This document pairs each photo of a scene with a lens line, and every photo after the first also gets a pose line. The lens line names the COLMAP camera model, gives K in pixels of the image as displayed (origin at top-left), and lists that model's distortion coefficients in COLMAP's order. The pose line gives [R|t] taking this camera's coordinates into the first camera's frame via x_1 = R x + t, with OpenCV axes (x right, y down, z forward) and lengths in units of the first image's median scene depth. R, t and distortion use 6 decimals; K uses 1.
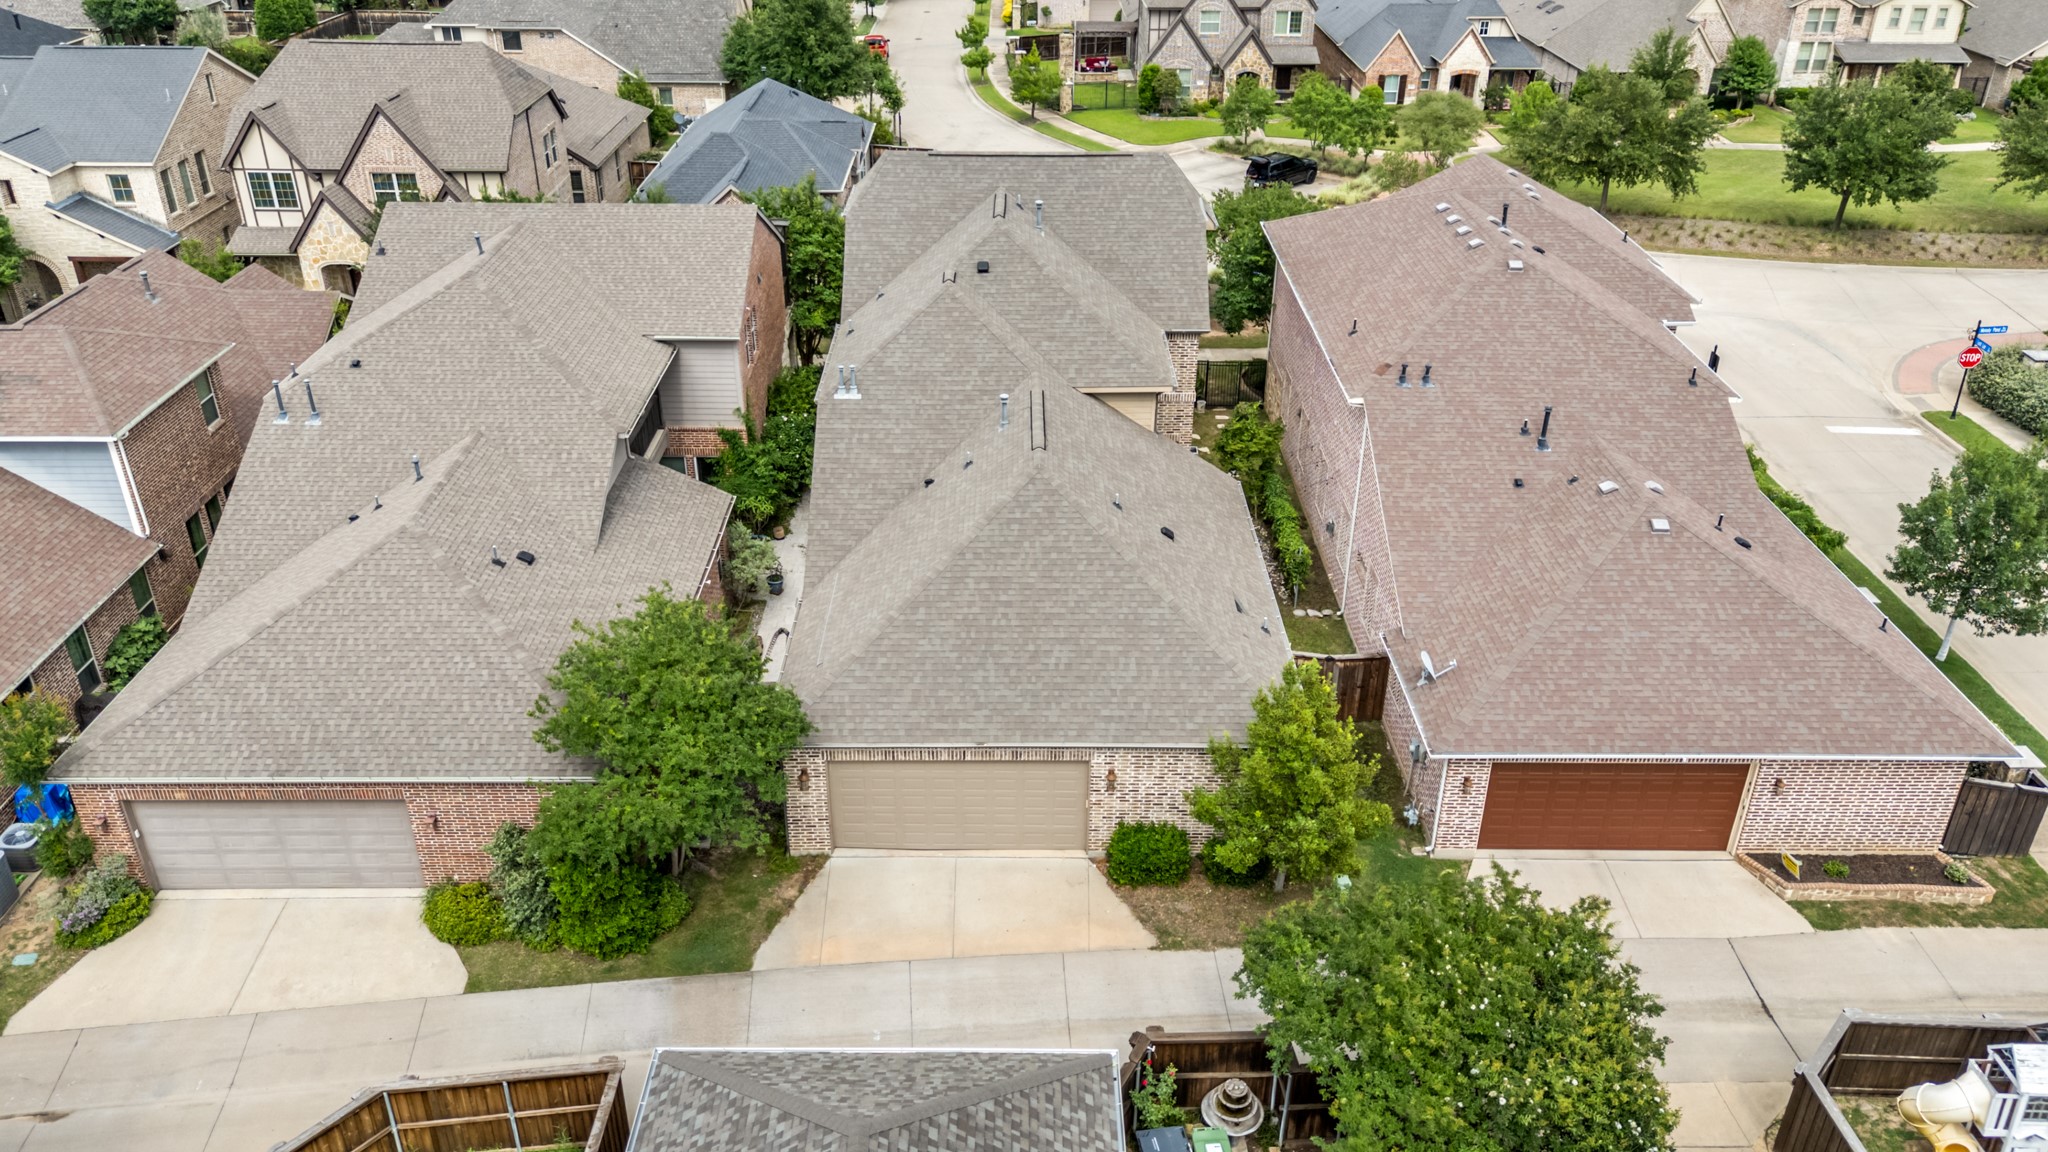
lens RADIAL K [[1521.5, 0, 1024.0], [0, 1521.5, 576.0], [0, 0, 1]] dist [0.080194, -0.087436]
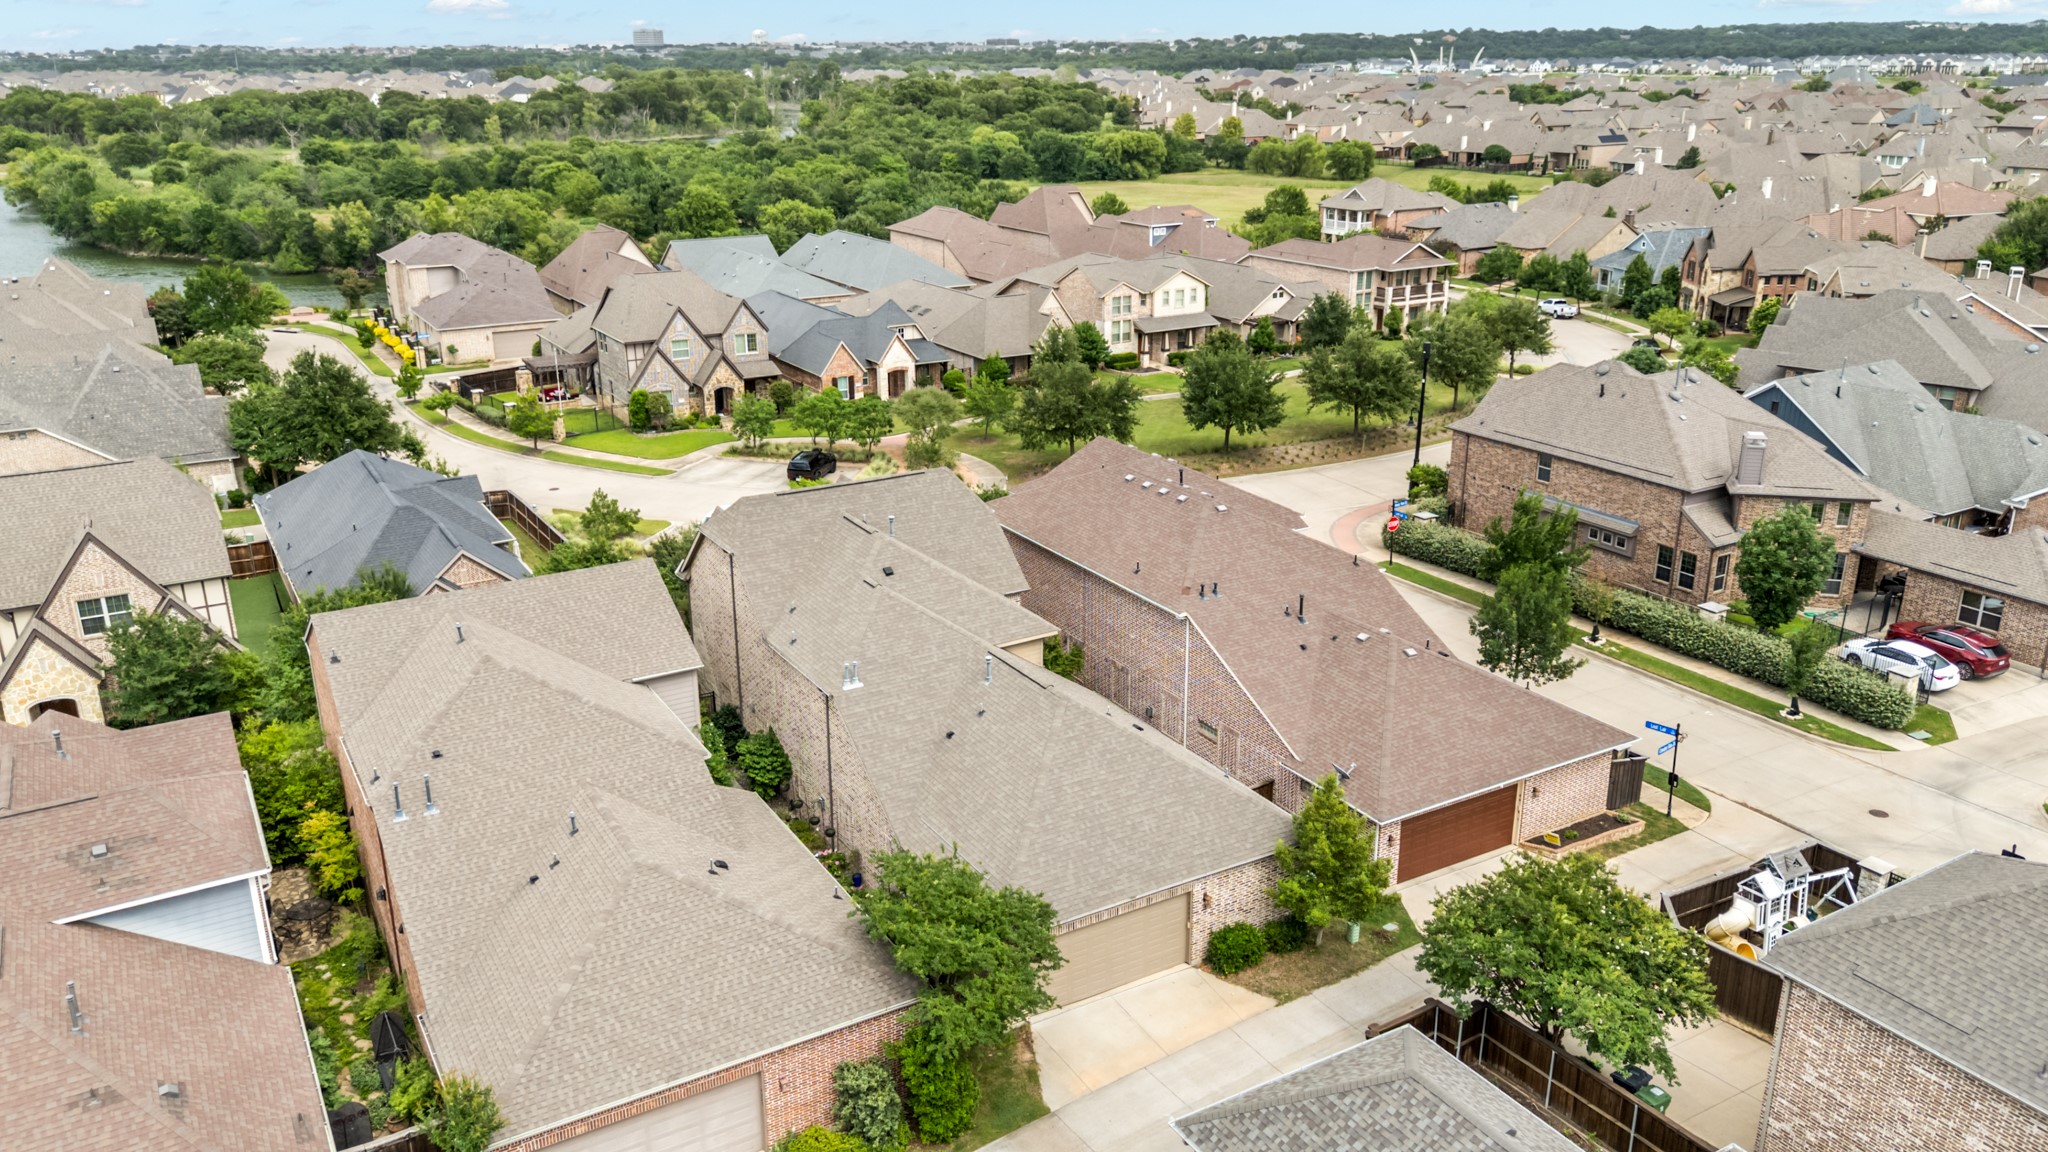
lens RADIAL K [[1521.5, 0, 1024.0], [0, 1521.5, 576.0], [0, 0, 1]] dist [0.080194, -0.087436]
pose [[0.862112, -0.174248, 0.475815, -0.313239], [0.252065, 0.962063, -0.104392, -0.021491], [-0.439574, 0.209934, 0.873328, -0.095085]]
